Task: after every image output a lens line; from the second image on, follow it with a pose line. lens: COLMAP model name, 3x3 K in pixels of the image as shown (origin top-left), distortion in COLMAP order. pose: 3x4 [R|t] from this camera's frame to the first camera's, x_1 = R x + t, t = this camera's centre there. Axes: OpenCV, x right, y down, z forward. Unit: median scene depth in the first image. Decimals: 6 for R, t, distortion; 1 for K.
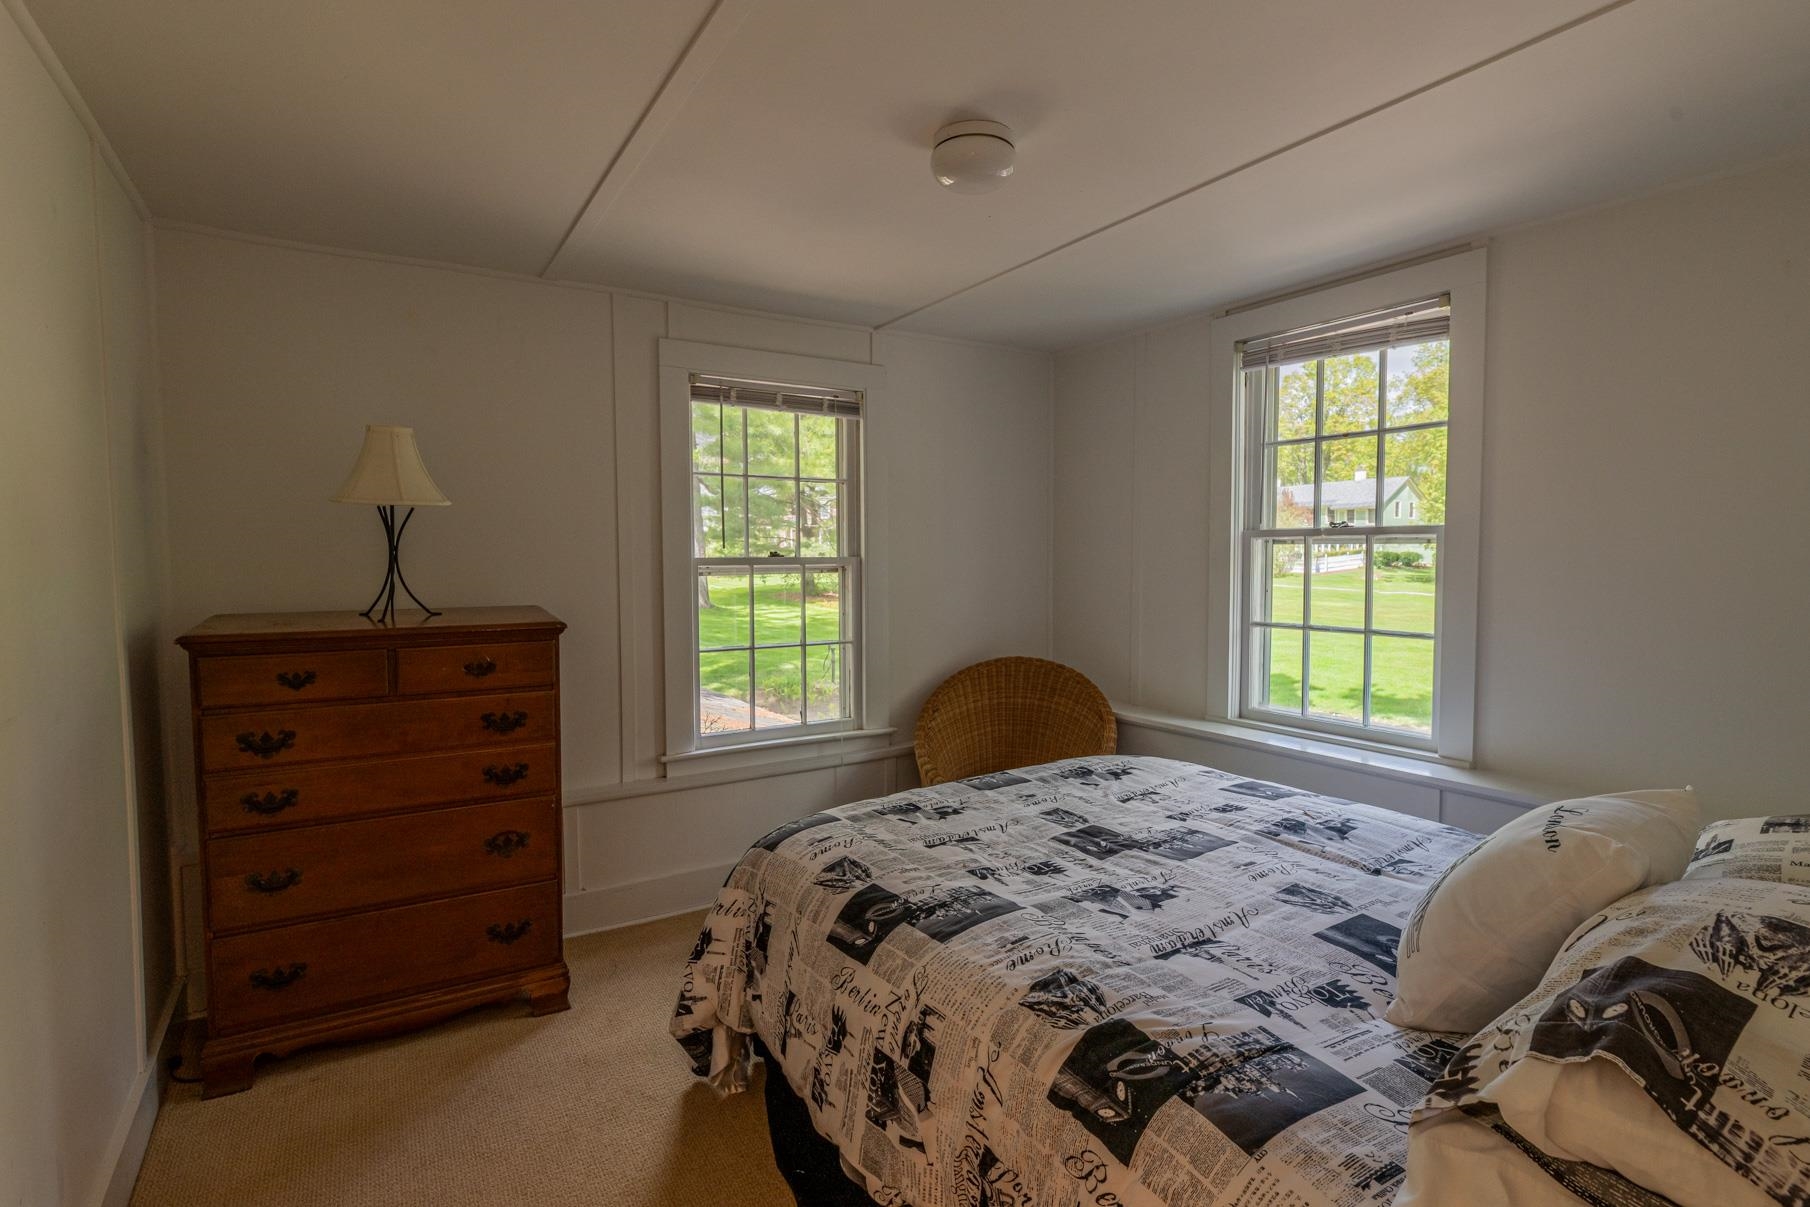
lens RADIAL K [[872.2, 0, 905.0], [0, 872.2, 603.5], [0, 0, 1]] dist [0.000997, 0.000205]
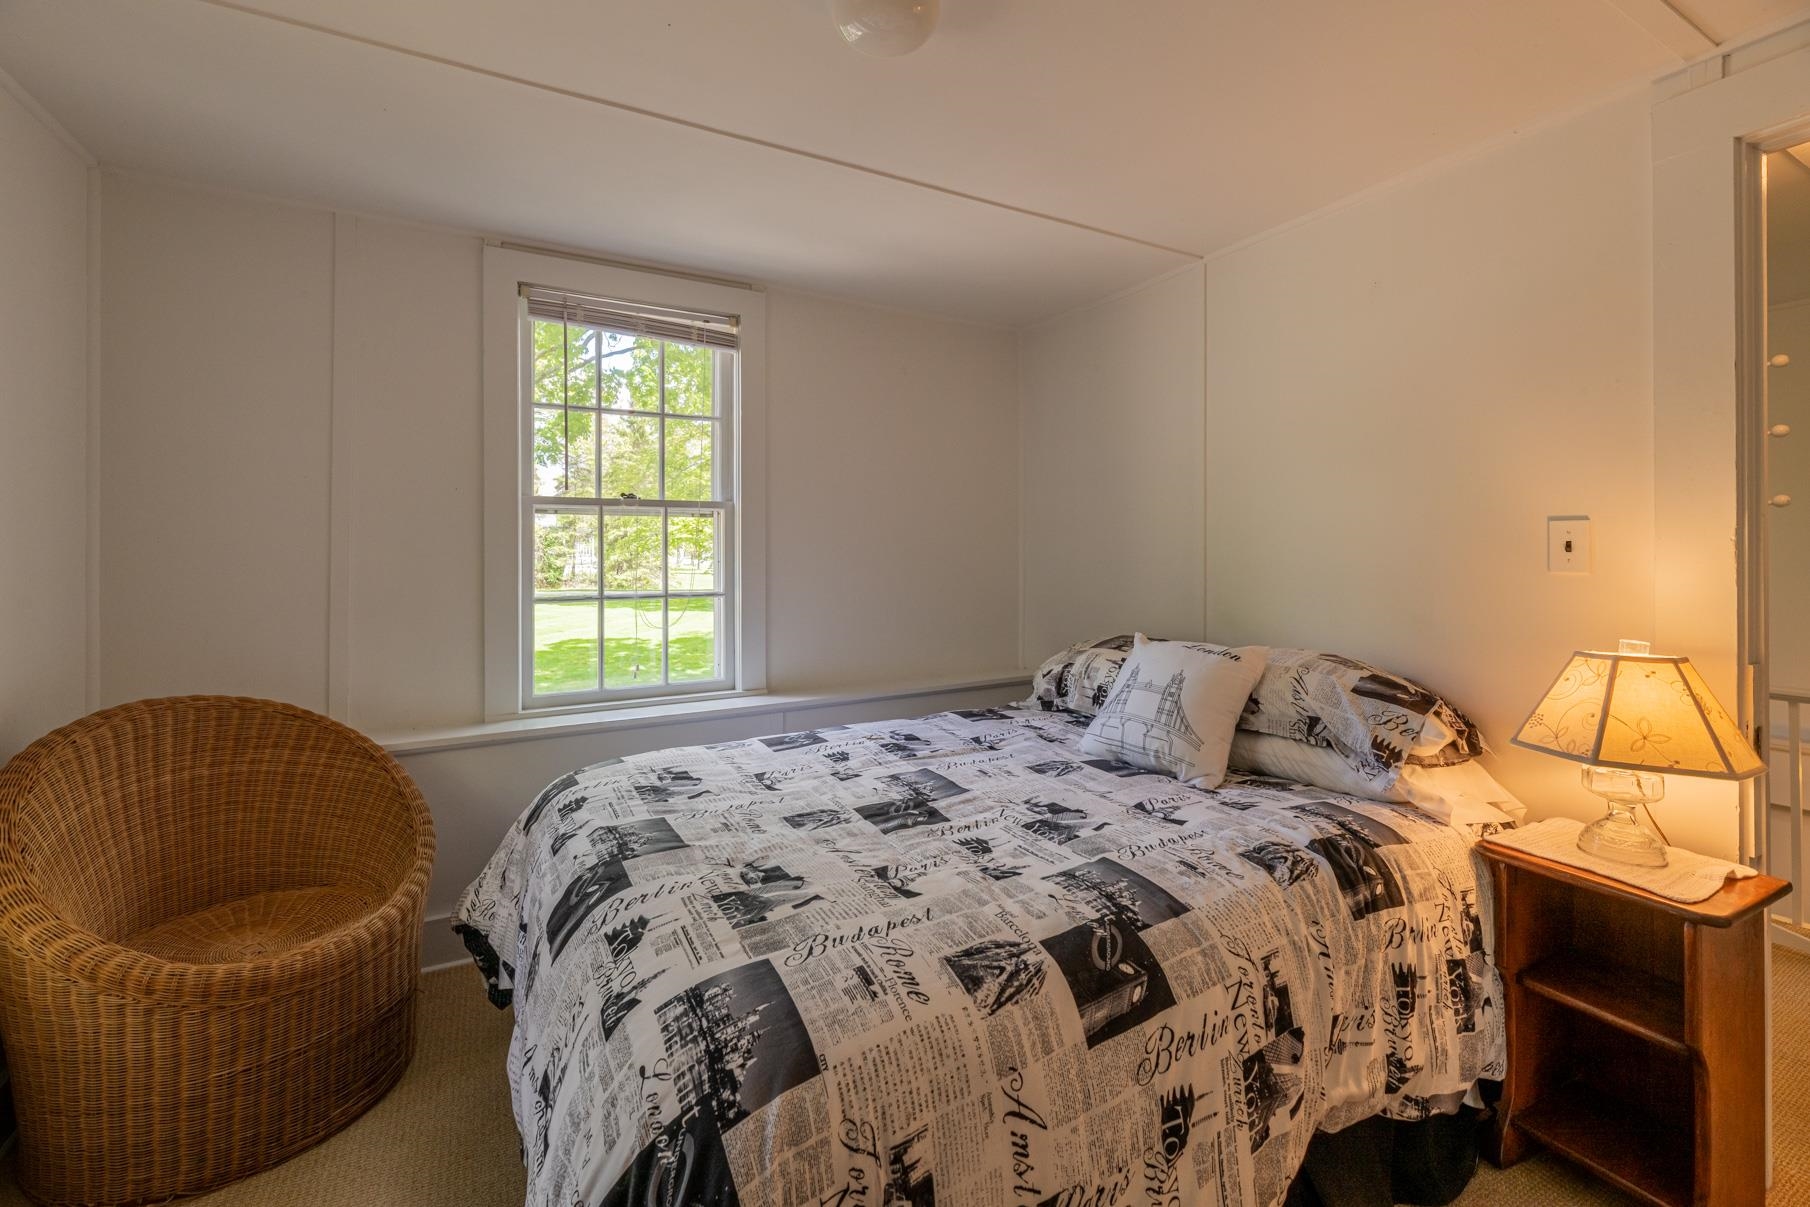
lens RADIAL K [[766.0, 0, 908.3], [0, 766.0, 541.9], [0, 0, 1]] dist [-0.000205, 0.000134]
pose [[0.058239, 0.009875, 0.998254, -0.610306], [0.058653, 0.998190, -0.013296, -0.005558], [-0.996578, 0.059325, 0.057554, 0.950048]]
